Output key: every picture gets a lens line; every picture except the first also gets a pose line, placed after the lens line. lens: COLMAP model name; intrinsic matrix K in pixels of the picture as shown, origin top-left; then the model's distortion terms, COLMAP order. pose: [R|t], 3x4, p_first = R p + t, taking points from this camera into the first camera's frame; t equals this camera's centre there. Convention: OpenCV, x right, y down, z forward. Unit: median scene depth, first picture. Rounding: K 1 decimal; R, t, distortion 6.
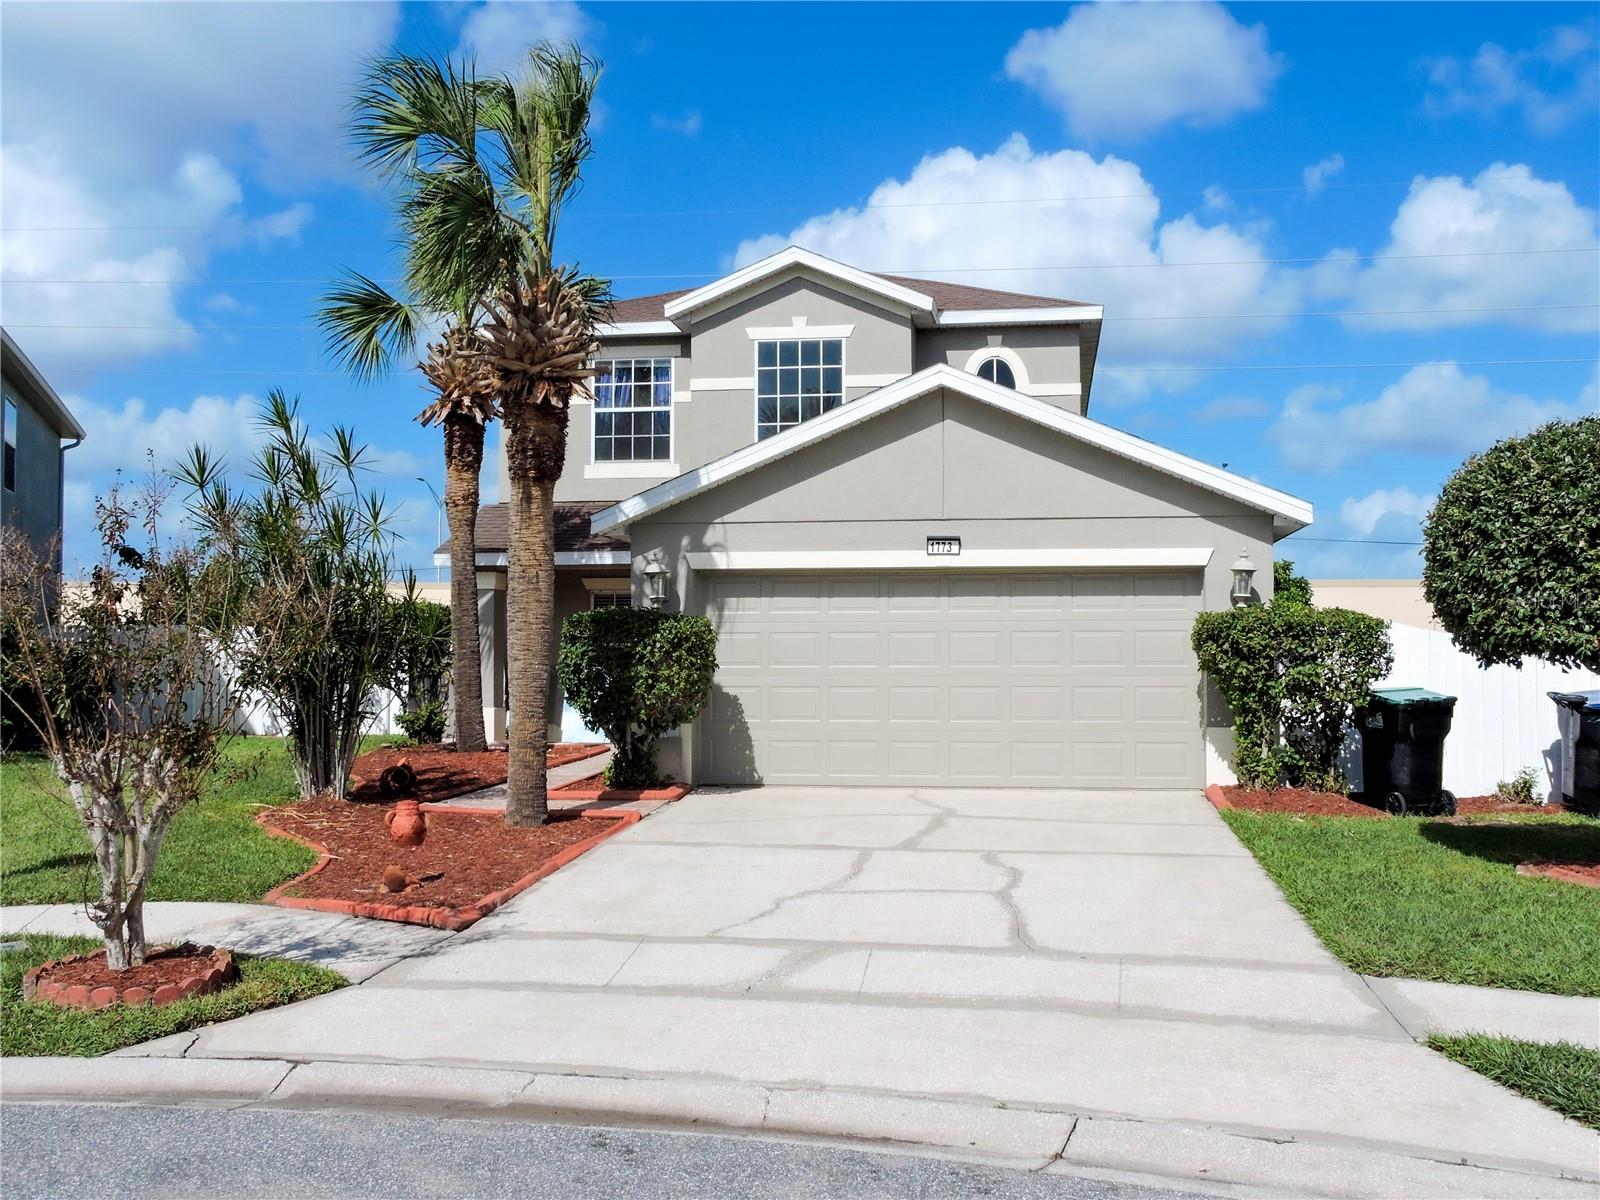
lens RADIAL K [[1531.4, 0, 800.0], [0, 1531.4, 600.0], [0, 0, 1]] dist [-0.017998, -0.008169]
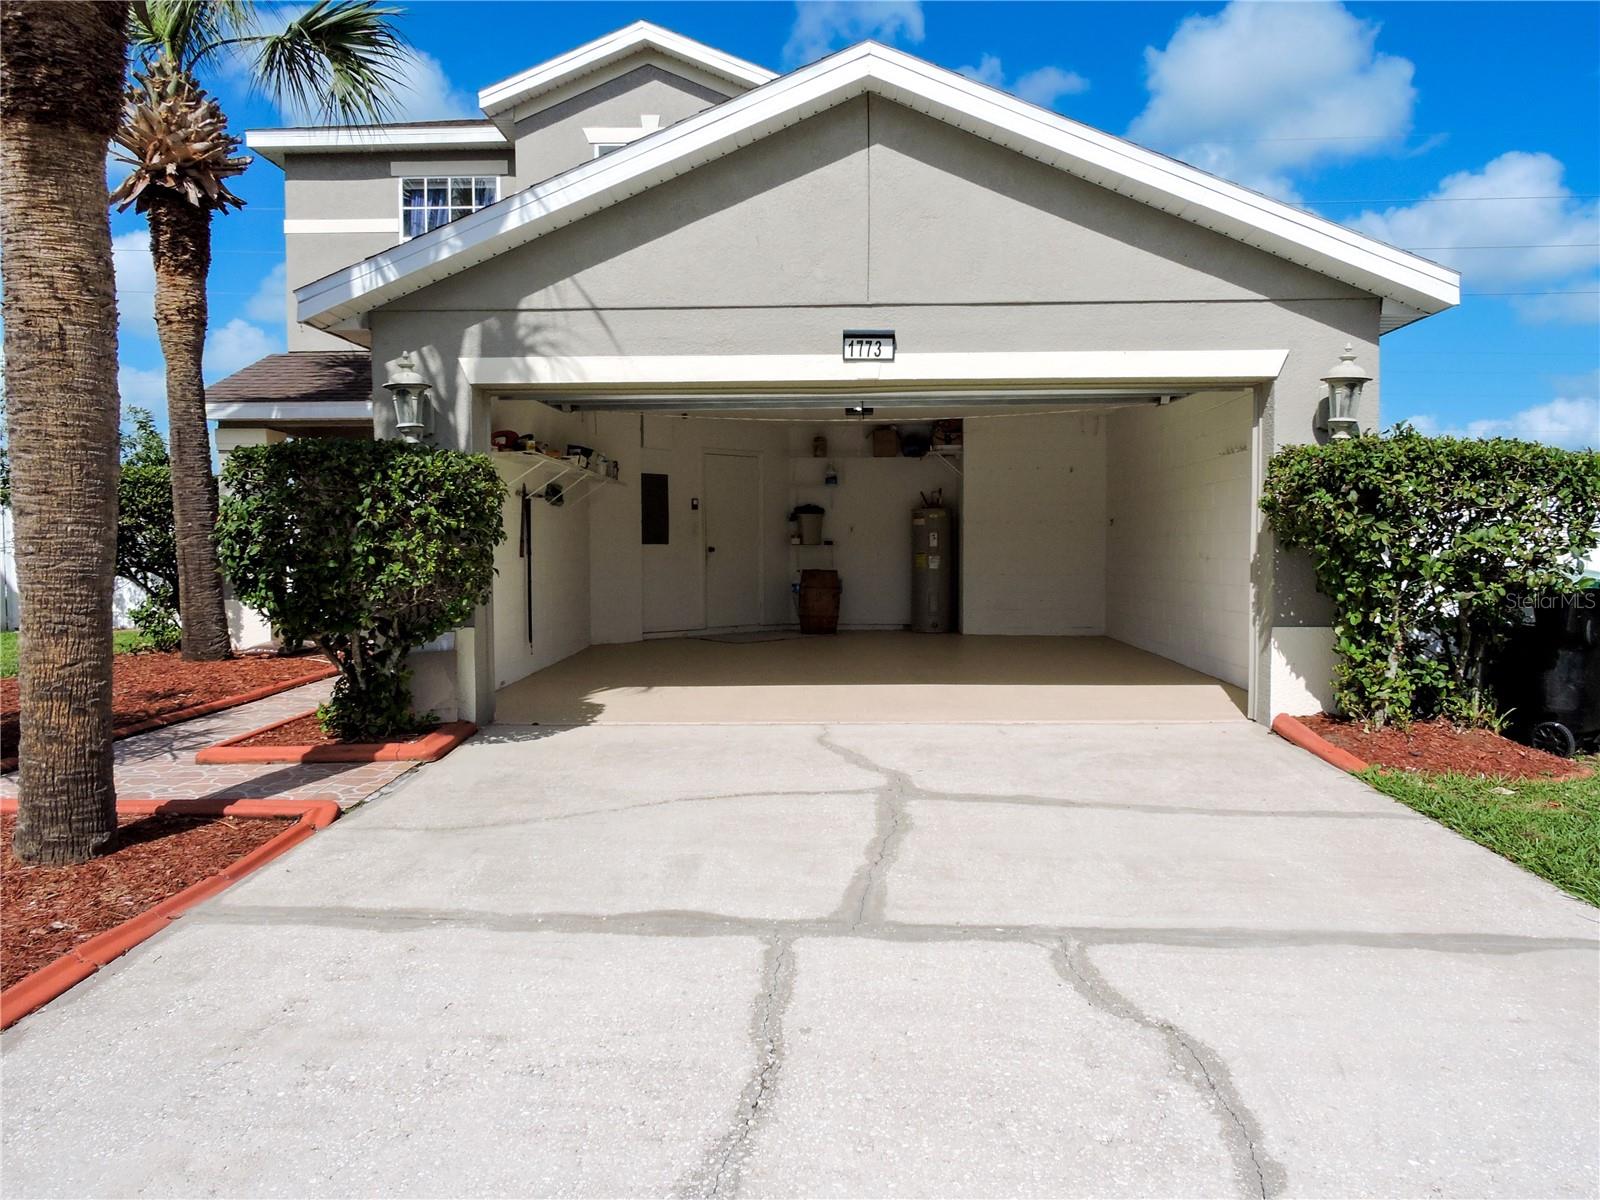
lens RADIAL K [[1126.4, 0, 800.0], [0, 1126.4, 600.0], [0, 0, 1]] dist [0.001193, -0.001995]
pose [[0.993265, -0.009510, 0.115473, 0.010192], [0.000115, 0.996706, 0.081094, 0.031717], [-0.115864, -0.080535, 0.989995, 0.530577]]
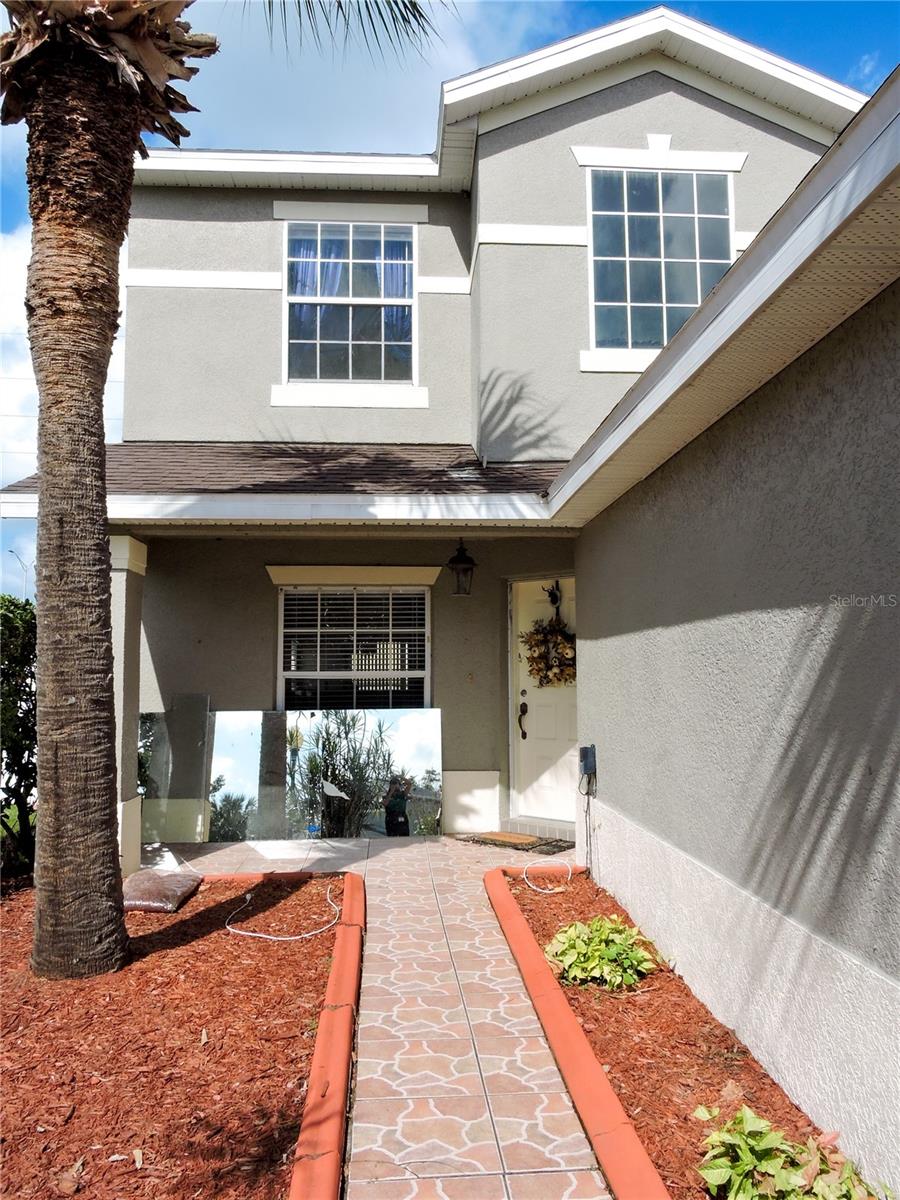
lens RADIAL K [[891.6, 0, 450.0], [0, 891.6, 600.0], [0, 0, 1]] dist [0.001947, 0.002608]
pose [[0.976689, 0.007801, 0.214517, -0.219128], [0.002439, 0.998872, -0.047426, 0.023986], [-0.214645, 0.046844, 0.975568, 0.951126]]
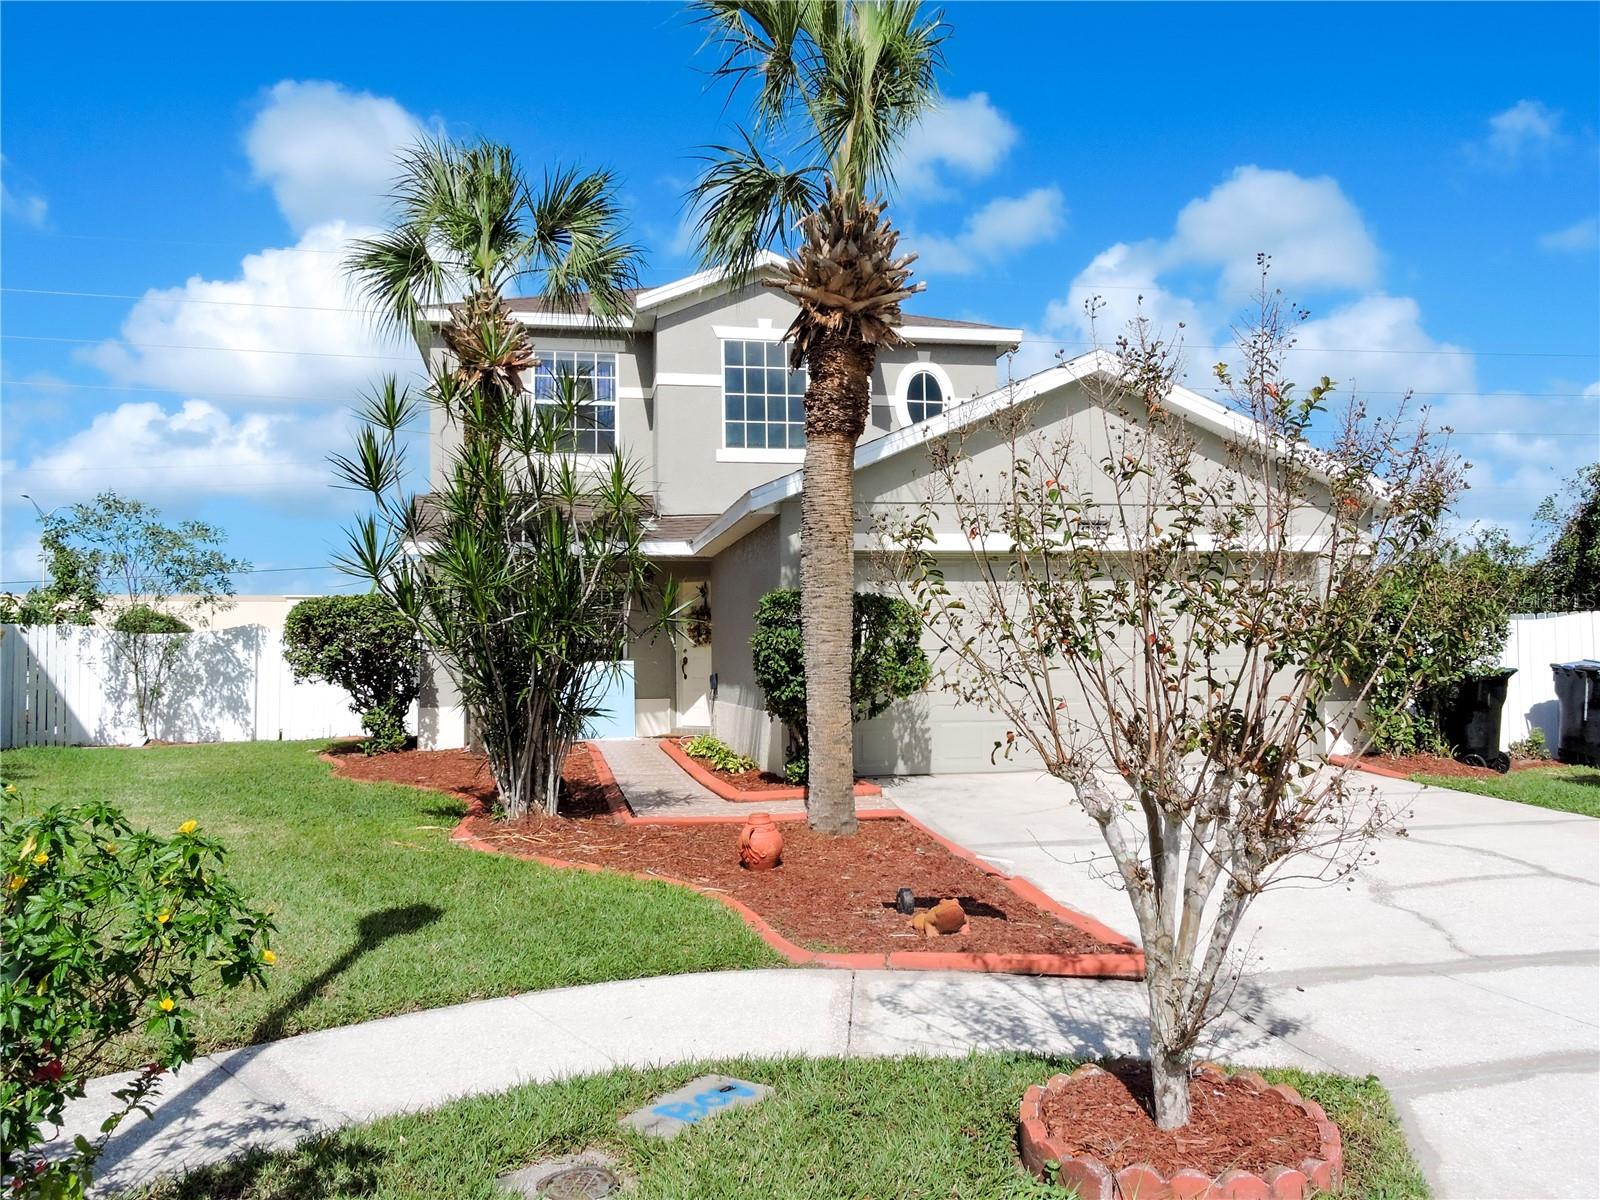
lens RADIAL K [[1241.2, 0, 800.0], [0, 1241.2, 600.0], [0, 0, 1]] dist [-0.003364, -0.002317]
pose [[0.938136, 0.000956, 0.346266, -0.373768], [0.003645, 0.999914, -0.012636, 0.020667], [-0.346248, 0.013116, 0.938051, 0.294940]]
